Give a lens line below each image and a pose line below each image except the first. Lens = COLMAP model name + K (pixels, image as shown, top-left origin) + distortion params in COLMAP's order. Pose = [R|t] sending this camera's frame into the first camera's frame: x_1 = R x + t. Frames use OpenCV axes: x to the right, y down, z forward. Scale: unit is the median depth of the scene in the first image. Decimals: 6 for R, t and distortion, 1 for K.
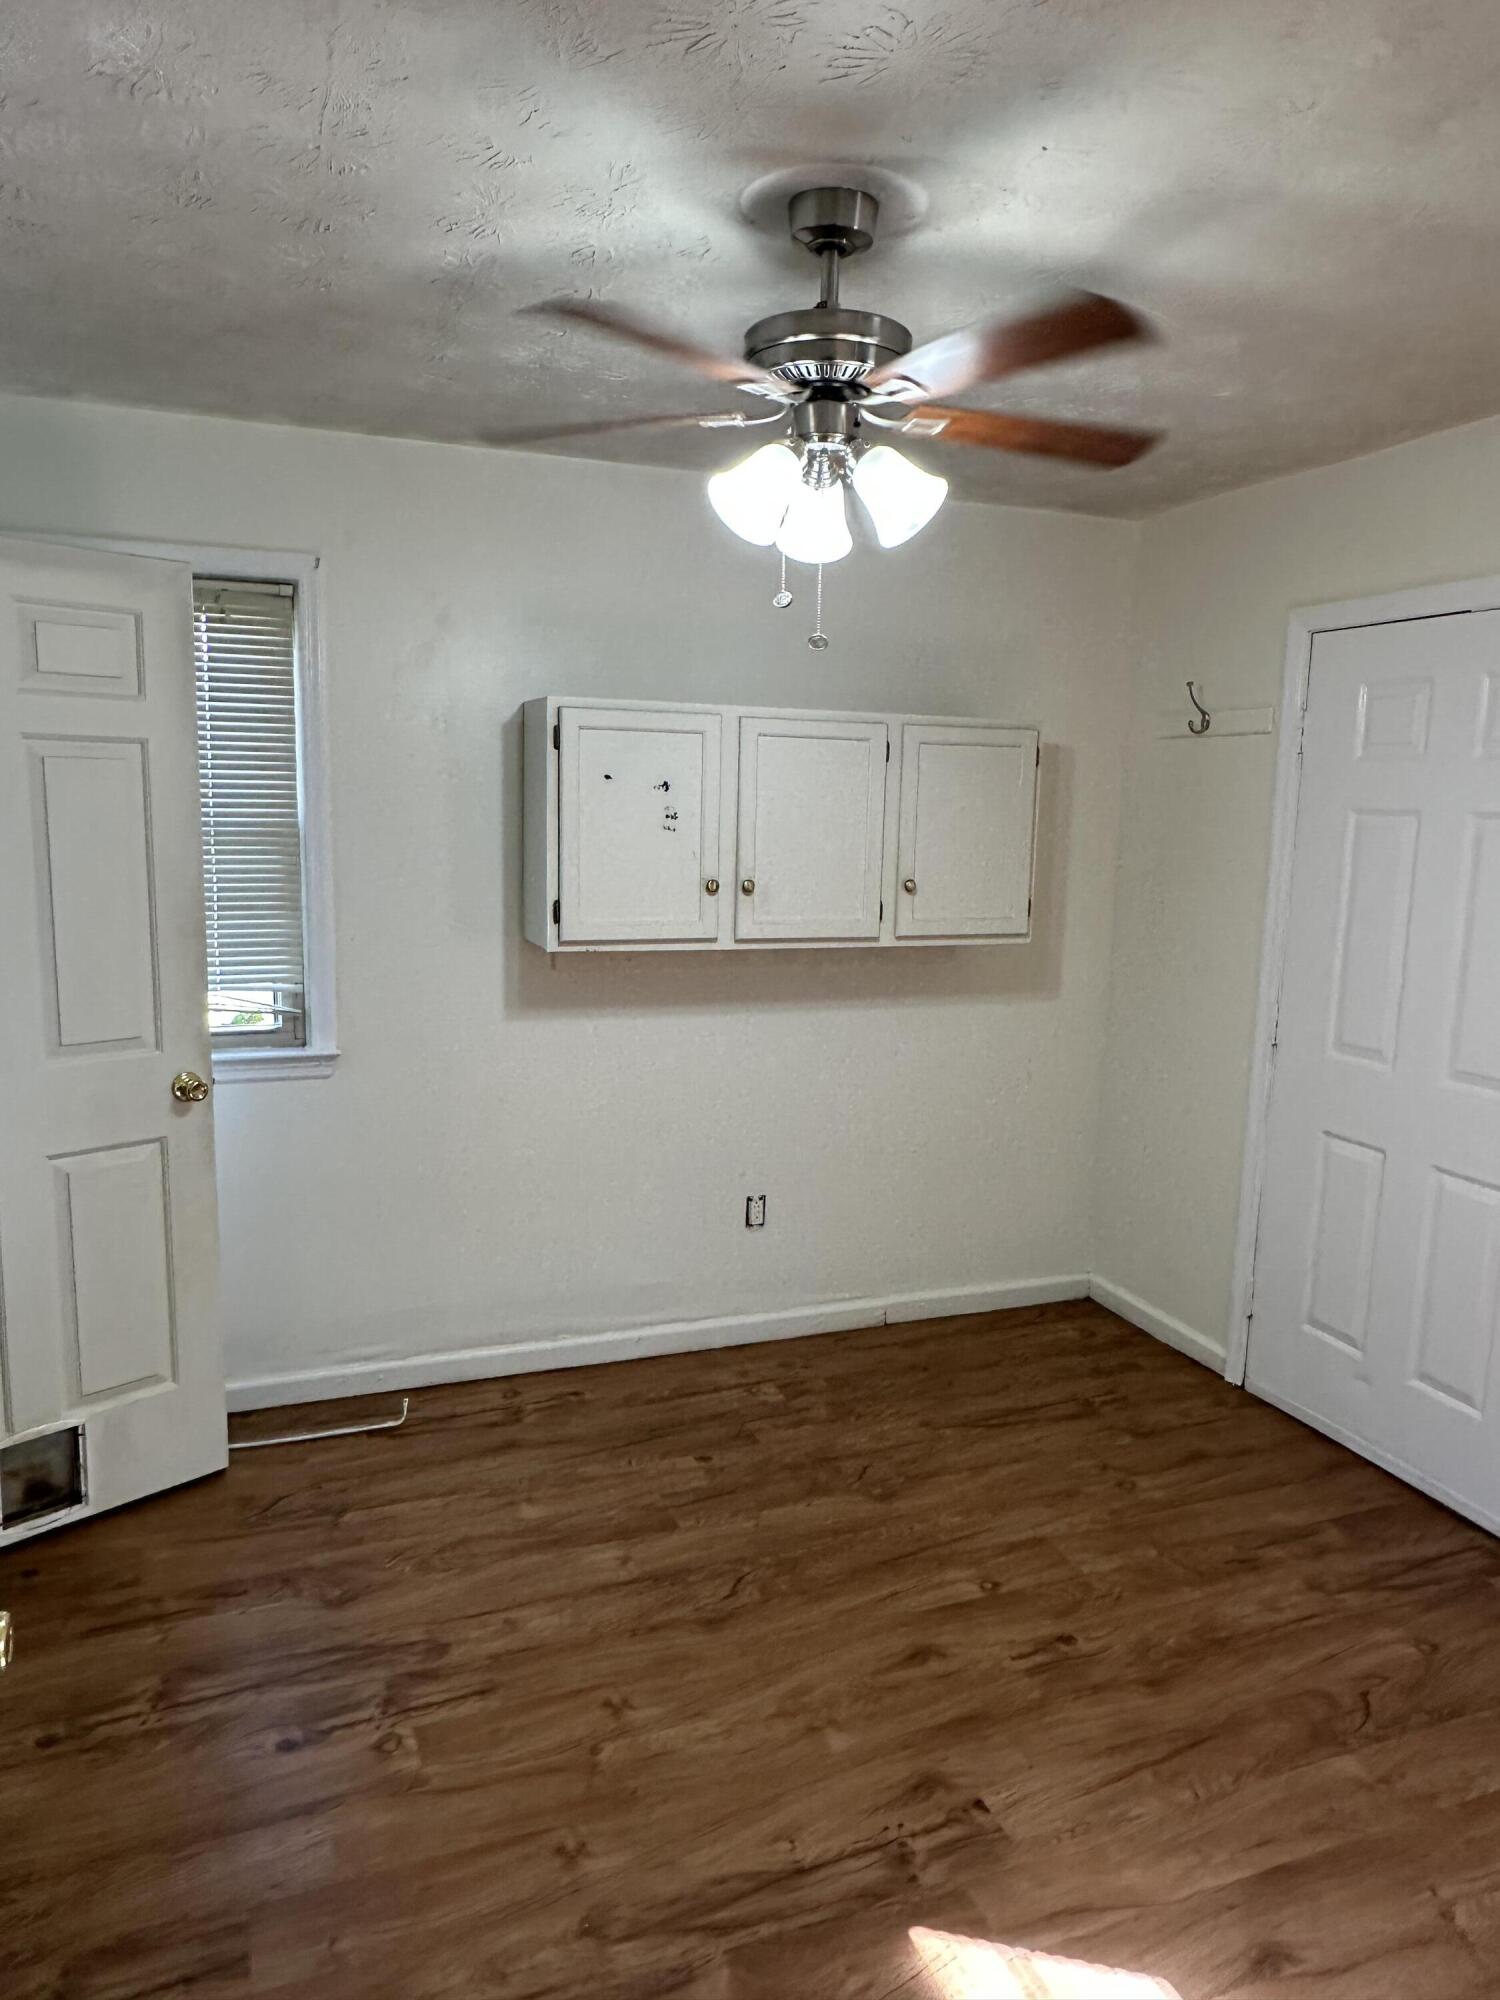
lens RADIAL K [[1339.3, 0, 751.7], [0, 1339.3, 996.7], [0, 0, 1]] dist [-0.003644, 0.002869]
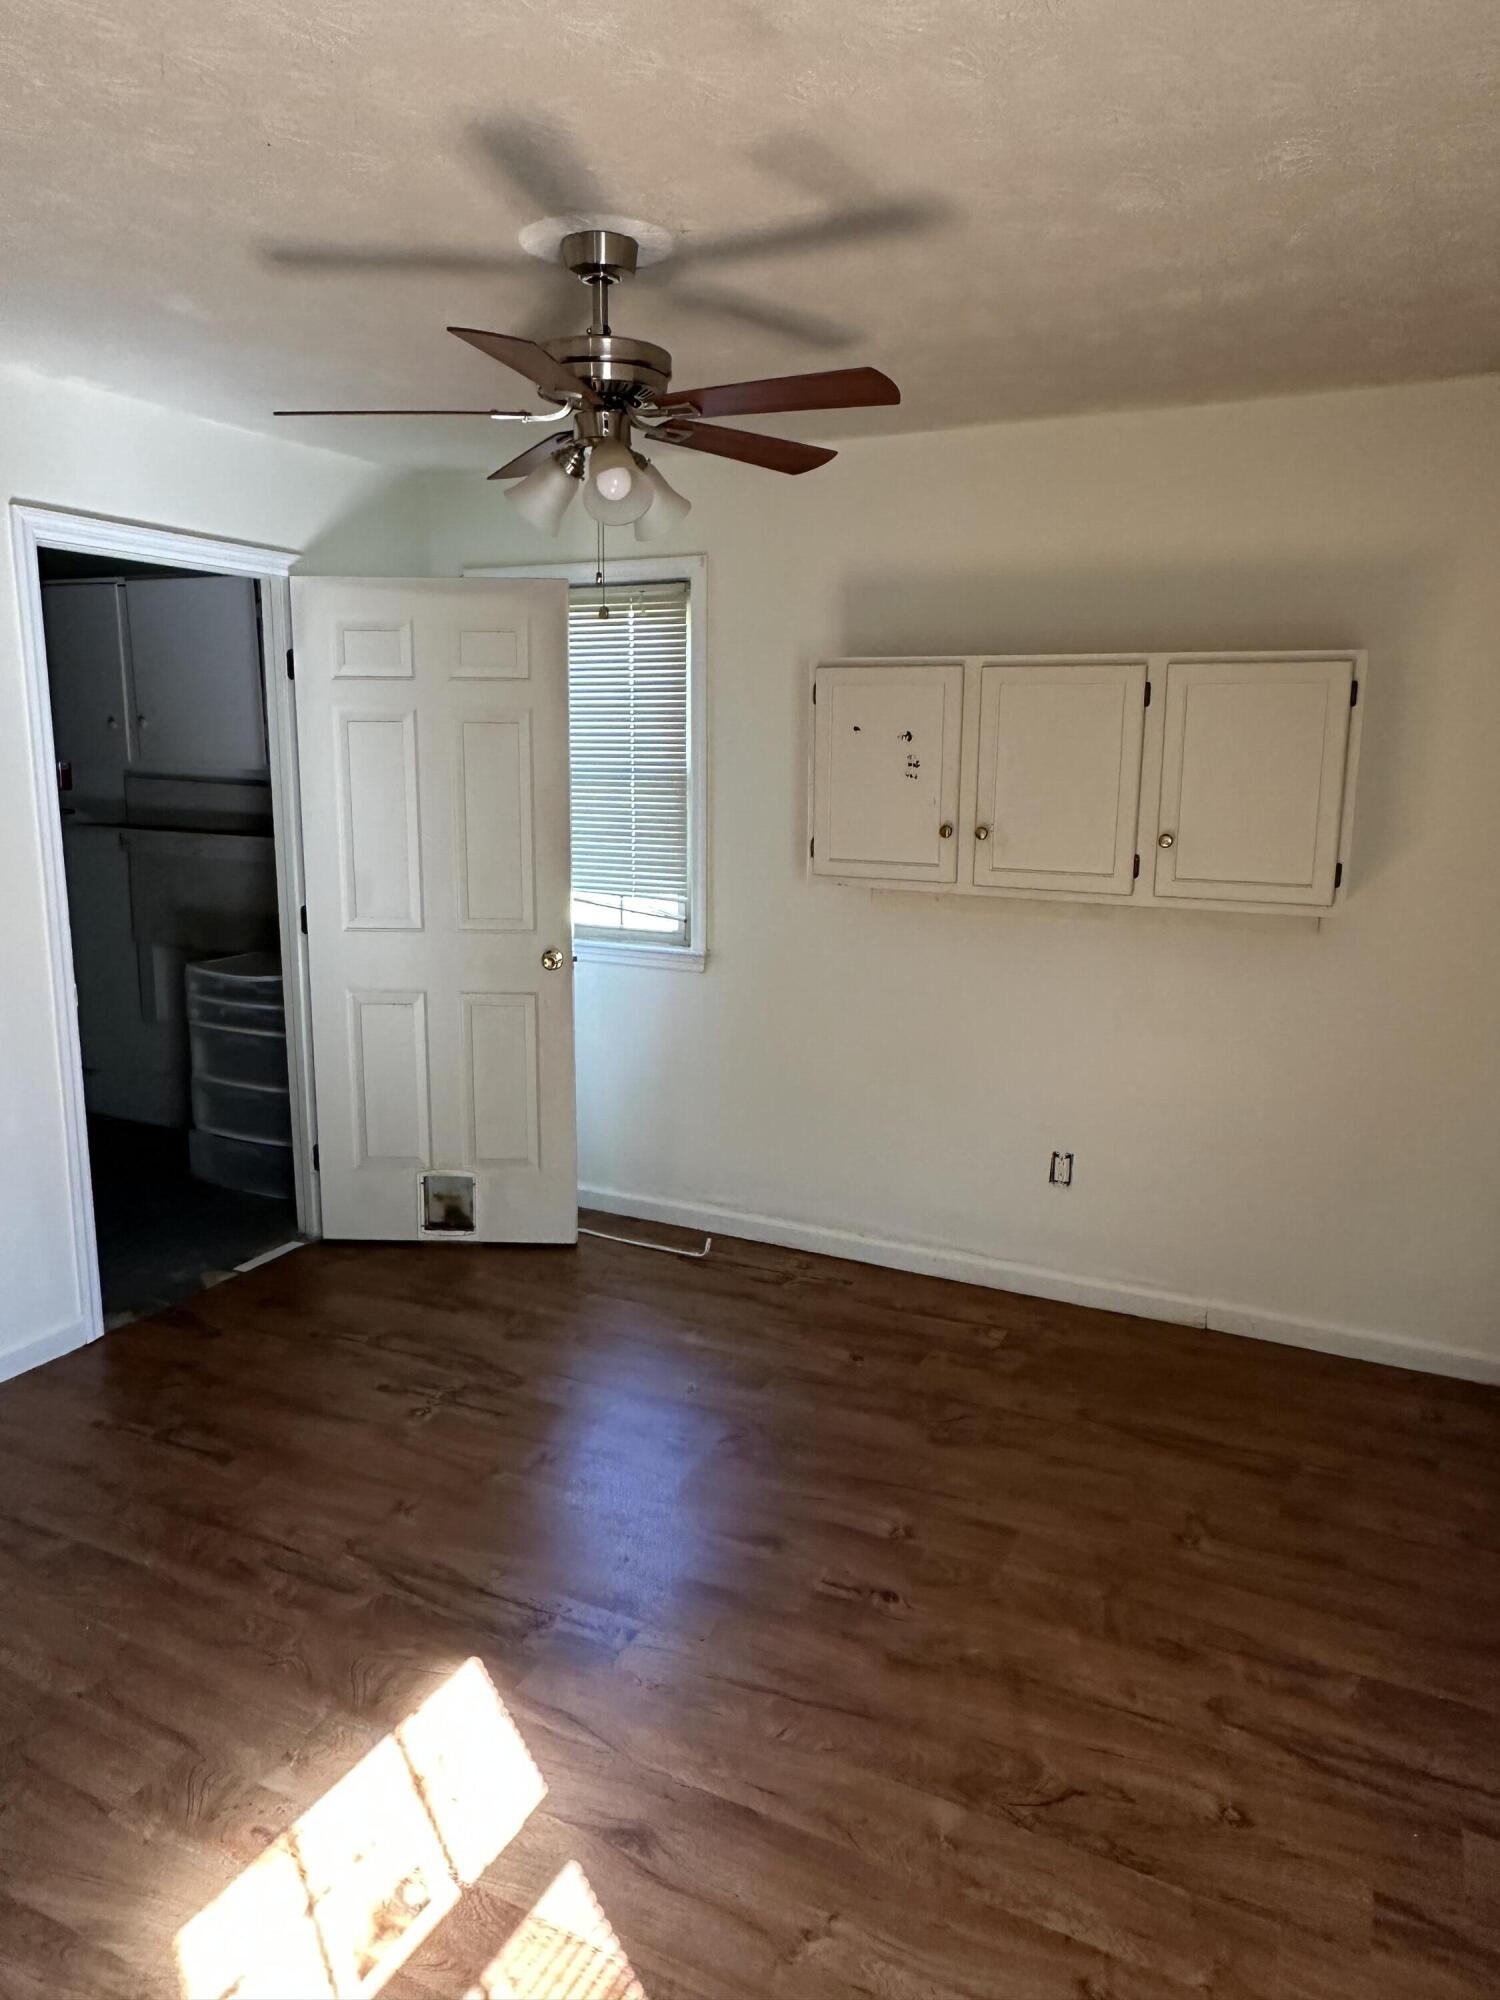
lens RADIAL K [[1339.3, 0, 751.3], [0, 1339.3, 1000.9], [0, 0, 1]] dist [-0.003644, 0.002869]
pose [[0.667958, 0.128247, -0.733065, 0.758227], [-0.102530, 0.991505, 0.080036, -0.023726], [0.737102, 0.021700, 0.675433, 0.222171]]
